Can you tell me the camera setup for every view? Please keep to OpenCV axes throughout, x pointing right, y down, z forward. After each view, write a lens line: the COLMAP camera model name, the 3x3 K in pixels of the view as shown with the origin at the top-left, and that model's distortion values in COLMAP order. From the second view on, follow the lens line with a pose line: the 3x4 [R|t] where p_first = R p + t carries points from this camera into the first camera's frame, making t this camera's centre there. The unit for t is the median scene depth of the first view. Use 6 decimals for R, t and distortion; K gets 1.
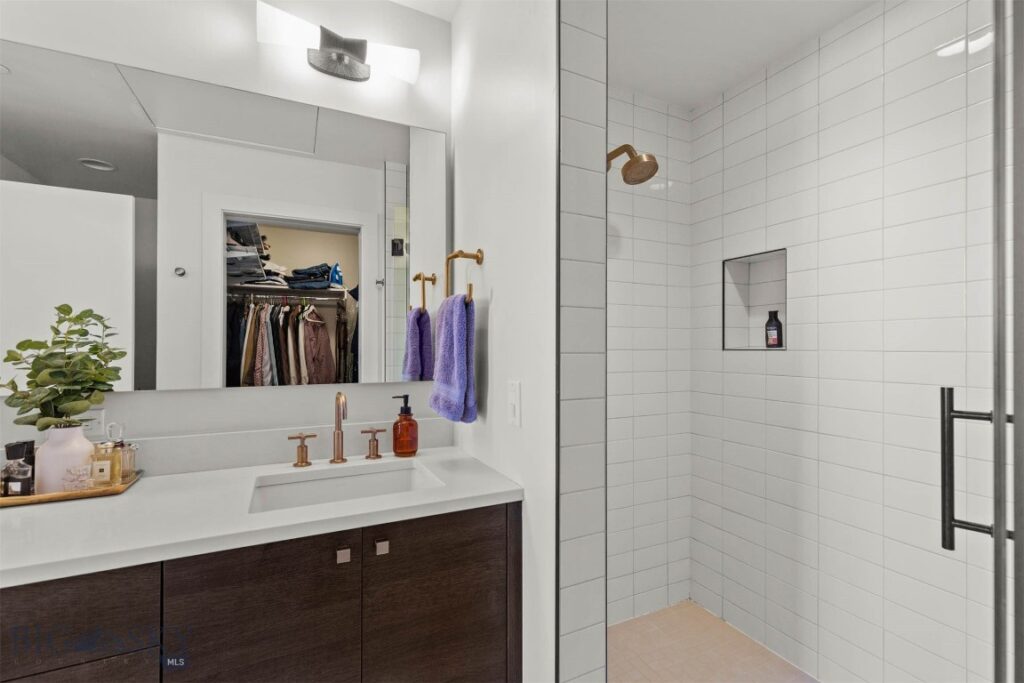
lens RADIAL K [[461.1, 0, 511.8], [0, 461.1, 345.5], [0, 0, 1]] dist [0.007079, -0.001486]
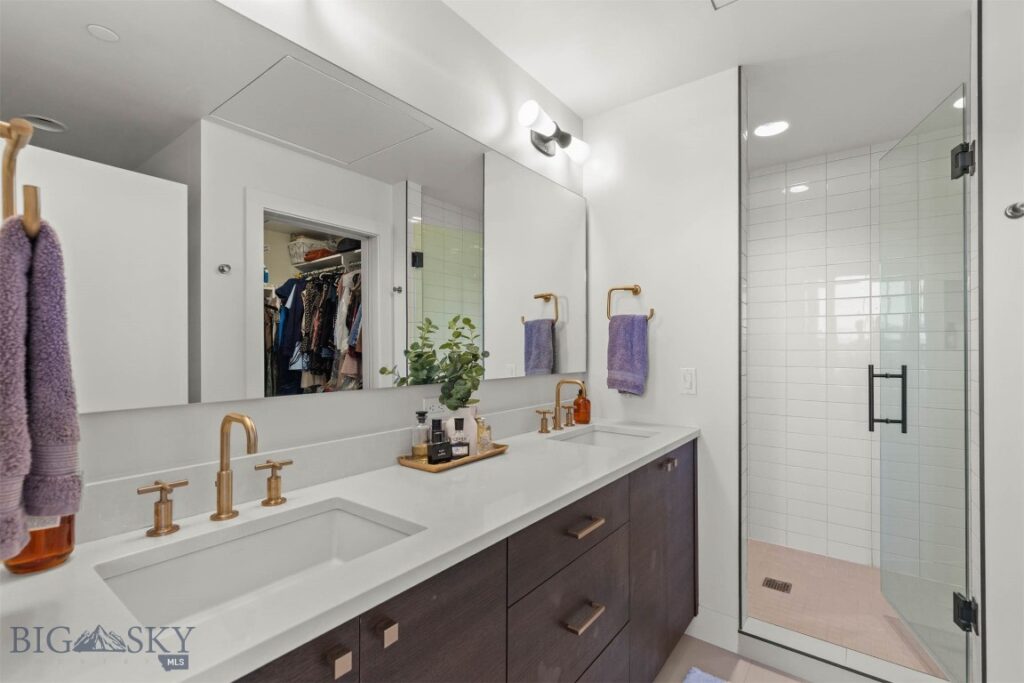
lens RADIAL K [[461.1, 0, 514.9], [0, 461.1, 344.0], [0, 0, 1]] dist [0.007079, -0.001486]
pose [[0.888306, 0.009088, 0.459162, -1.109216], [-0.002104, 0.999874, -0.015720, 0.013887], [-0.459247, 0.012998, 0.888213, -0.180966]]
